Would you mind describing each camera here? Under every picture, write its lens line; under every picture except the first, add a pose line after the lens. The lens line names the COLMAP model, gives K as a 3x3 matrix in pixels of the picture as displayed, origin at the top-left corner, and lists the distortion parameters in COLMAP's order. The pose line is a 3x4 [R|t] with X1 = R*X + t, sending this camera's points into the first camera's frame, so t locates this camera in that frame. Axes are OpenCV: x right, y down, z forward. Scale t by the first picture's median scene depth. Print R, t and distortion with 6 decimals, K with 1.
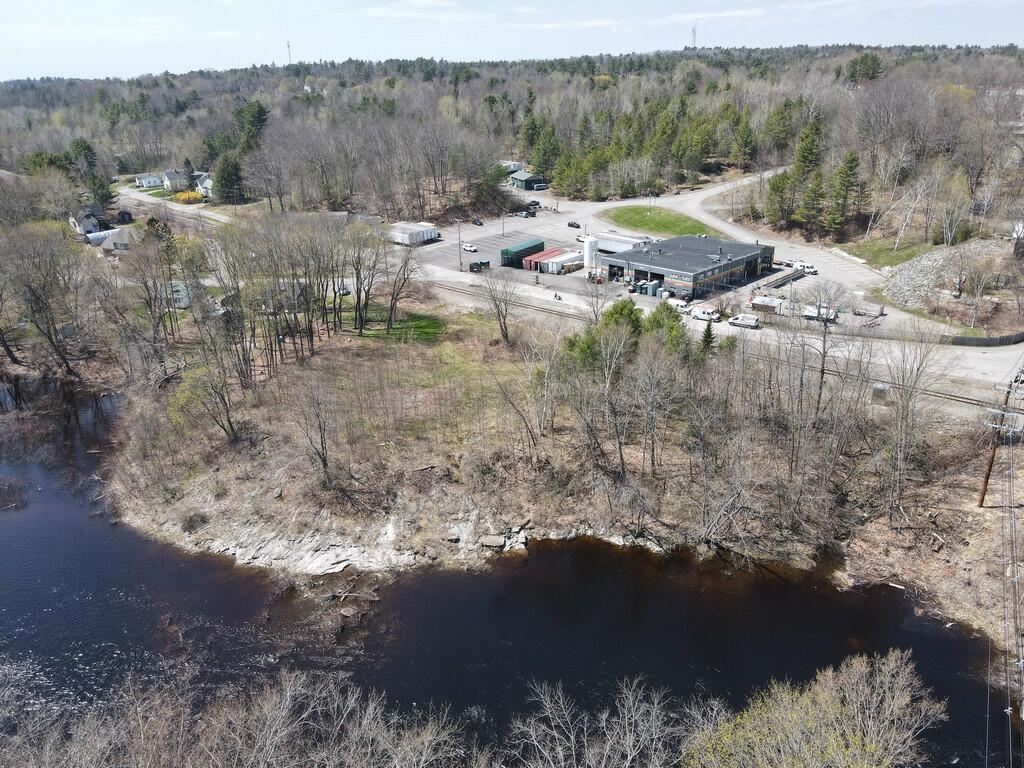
lens RADIAL K [[752.1, 0, 511.9], [0, 752.1, 379.8], [0, 0, 1]] dist [-0.010831, 0.048284]
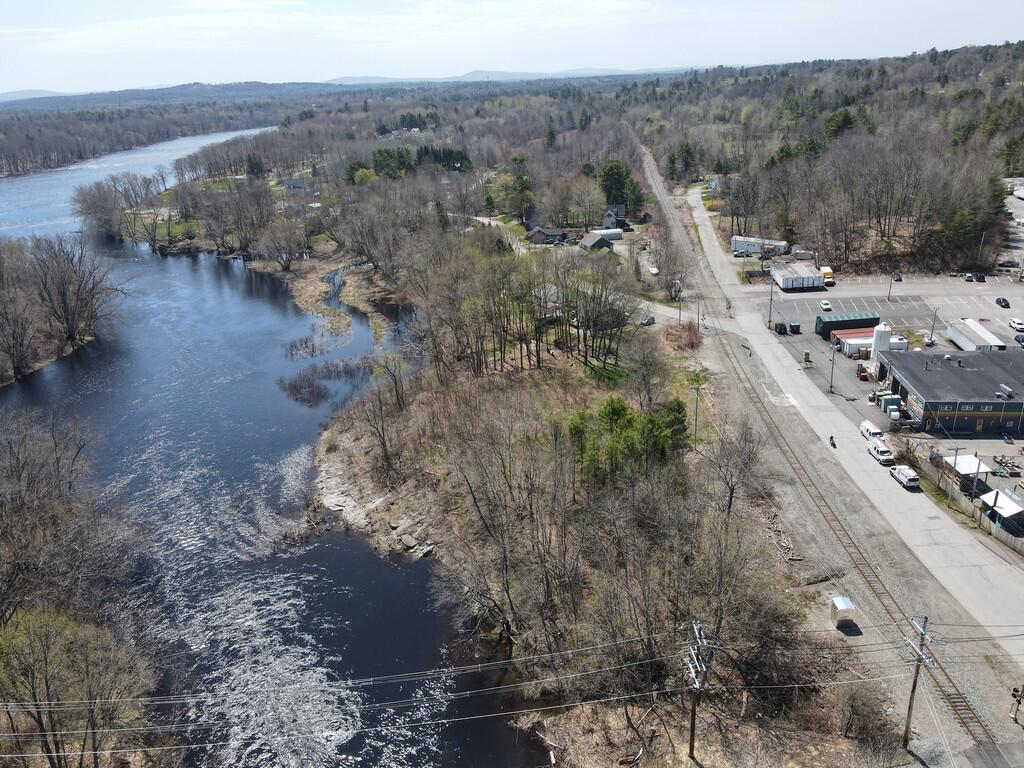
lens RADIAL K [[752.1, 0, 511.9], [0, 752.1, 379.8], [0, 0, 1]] dist [-0.010831, 0.048284]
pose [[0.607023, 0.283352, -0.742452, 0.895043], [-0.258162, 0.953912, 0.152983, -0.273401], [0.751582, 0.098809, 0.652198, 0.237994]]
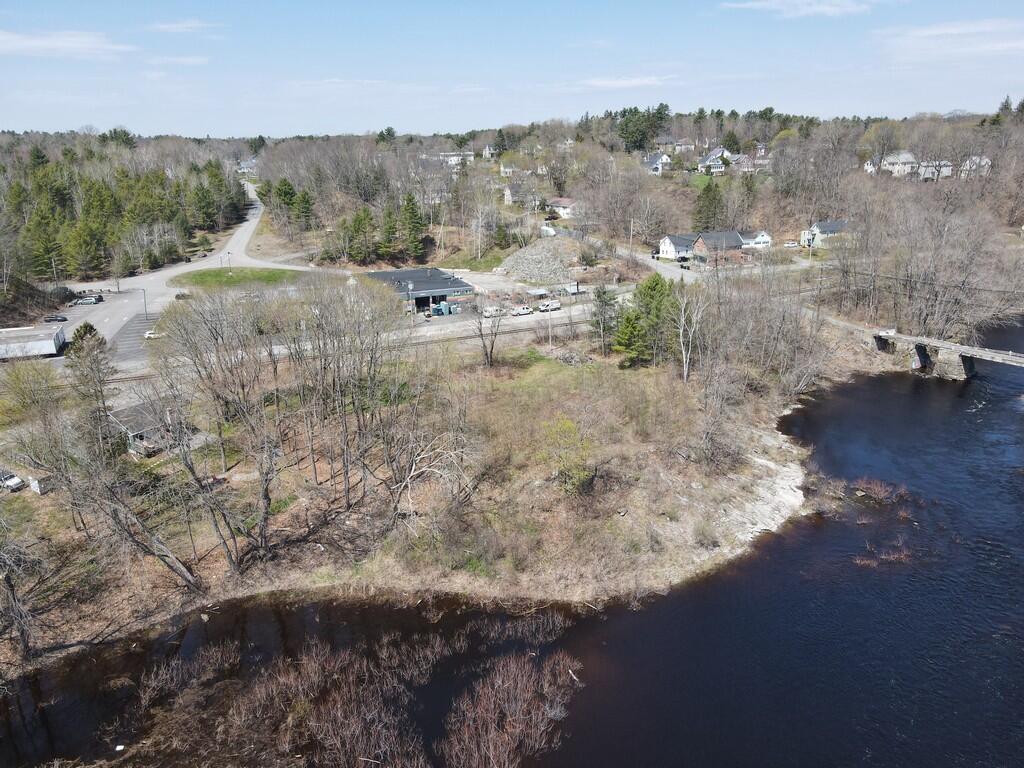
lens RADIAL K [[750.4, 0, 511.7], [0, 750.4, 380.0], [0, 0, 1]] dist [0.006564, 0.013670]
pose [[0.425989, -0.264007, 0.865352, -1.251411], [0.352428, 0.929347, 0.110040, -0.182842], [-0.833263, 0.258098, 0.488935, 0.664485]]
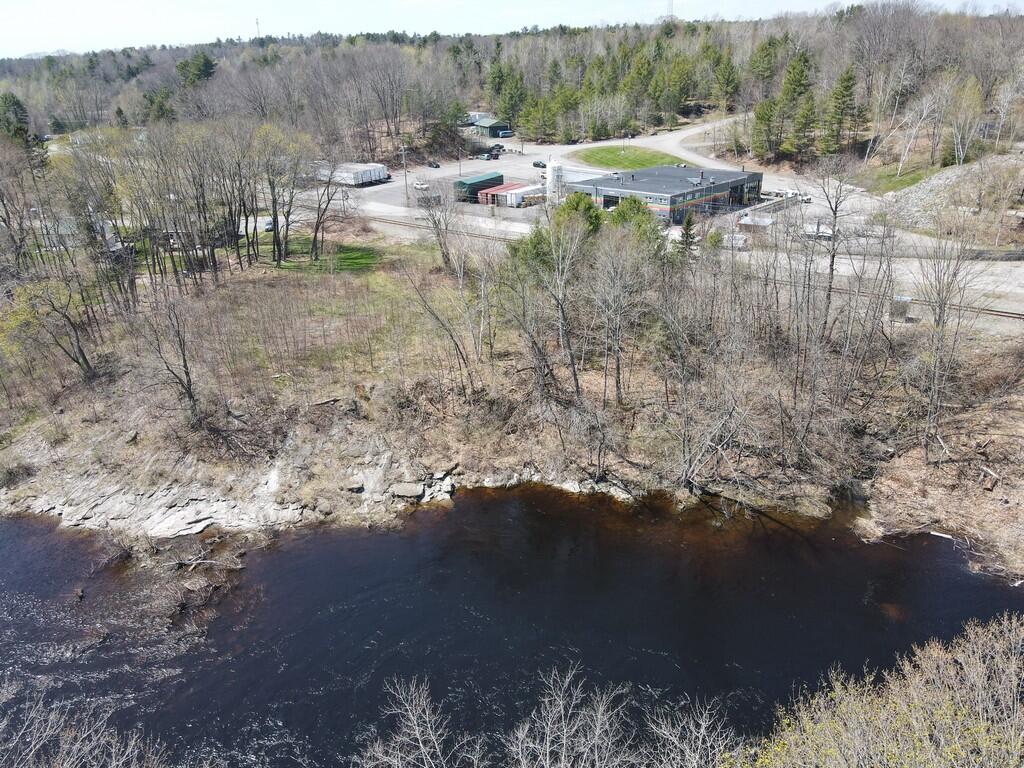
lens RADIAL K [[752.1, 0, 511.9], [0, 752.1, 379.8], [0, 0, 1]] dist [-0.010831, 0.048284]
pose [[0.999648, -0.015815, 0.021320, 0.060310], [0.015452, 0.999735, 0.017090, 0.084805], [-0.021585, -0.016754, 0.999627, 0.222204]]
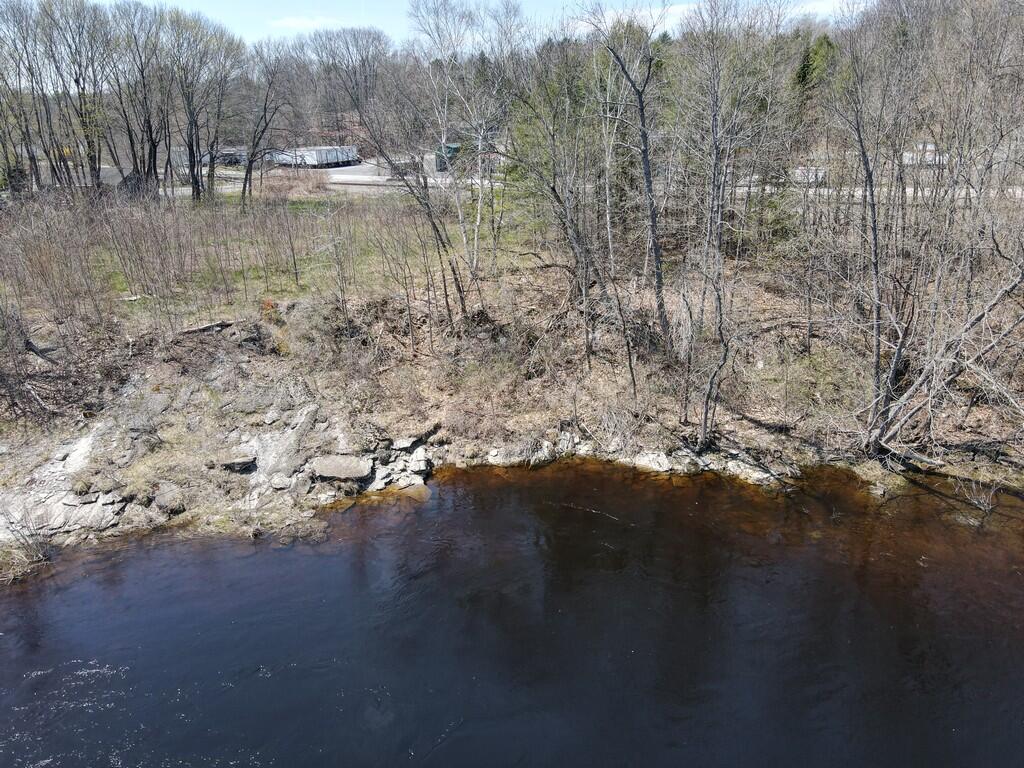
lens RADIAL K [[752.1, 0, 511.9], [0, 752.1, 379.8], [0, 0, 1]] dist [-0.010831, 0.048284]
pose [[0.998757, -0.020083, 0.045615, 0.042913], [0.022683, 0.998104, -0.057214, 0.178026], [-0.044379, 0.058177, 0.997319, 0.555302]]
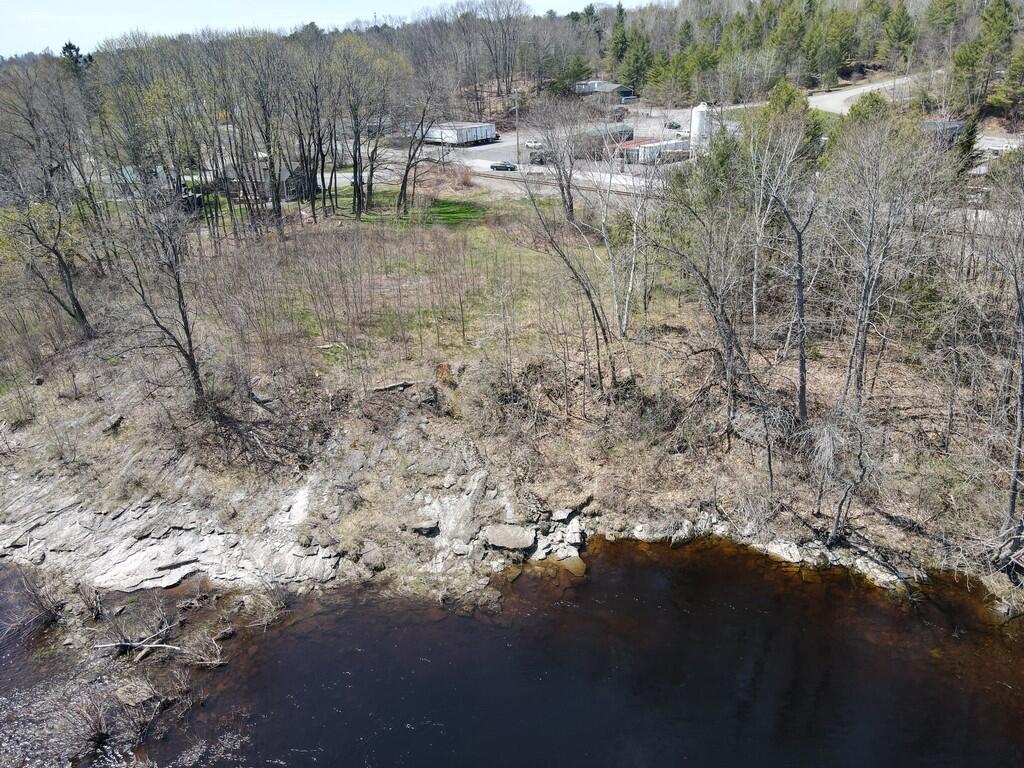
lens RADIAL K [[752.1, 0, 511.9], [0, 752.1, 379.8], [0, 0, 1]] dist [-0.010831, 0.048284]
pose [[0.993915, 0.033648, -0.104883, 0.019696], [-0.031591, 0.999276, 0.021211, 0.099662], [0.105521, -0.017769, 0.994258, 0.500492]]
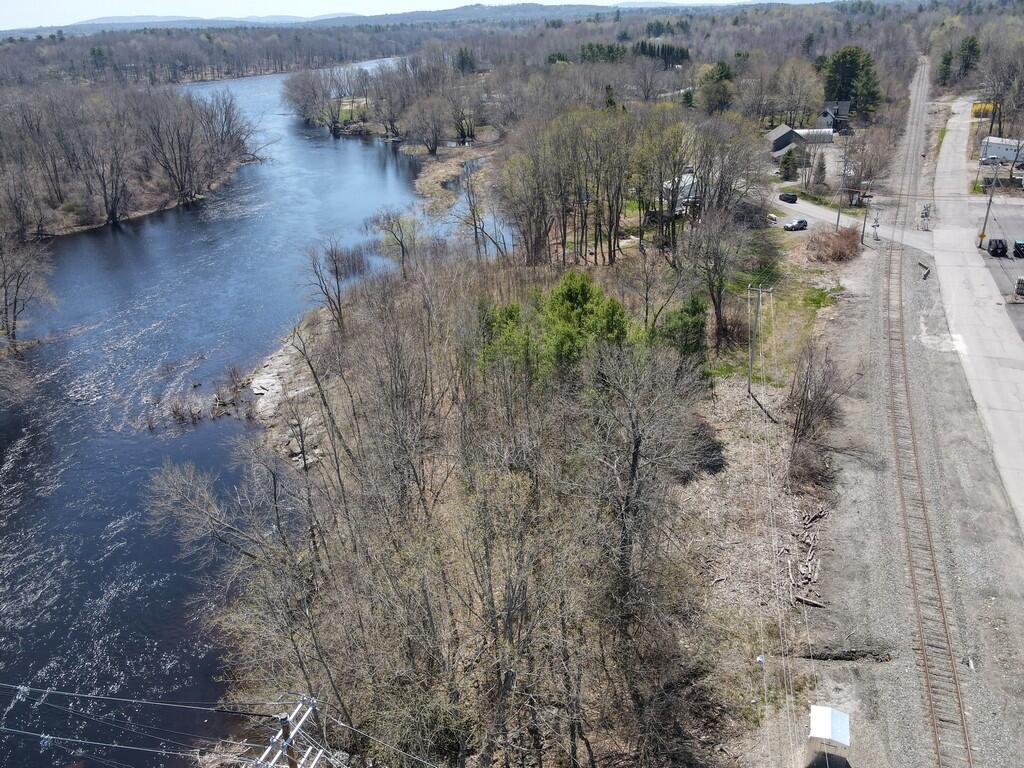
lens RADIAL K [[750.4, 0, 511.7], [0, 750.4, 380.0], [0, 0, 1]] dist [0.006564, 0.013670]
pose [[0.305524, 0.416078, -0.856466, 0.768872], [-0.322733, 0.891484, 0.317962, -0.227387], [0.895823, 0.179264, 0.406652, 0.776908]]
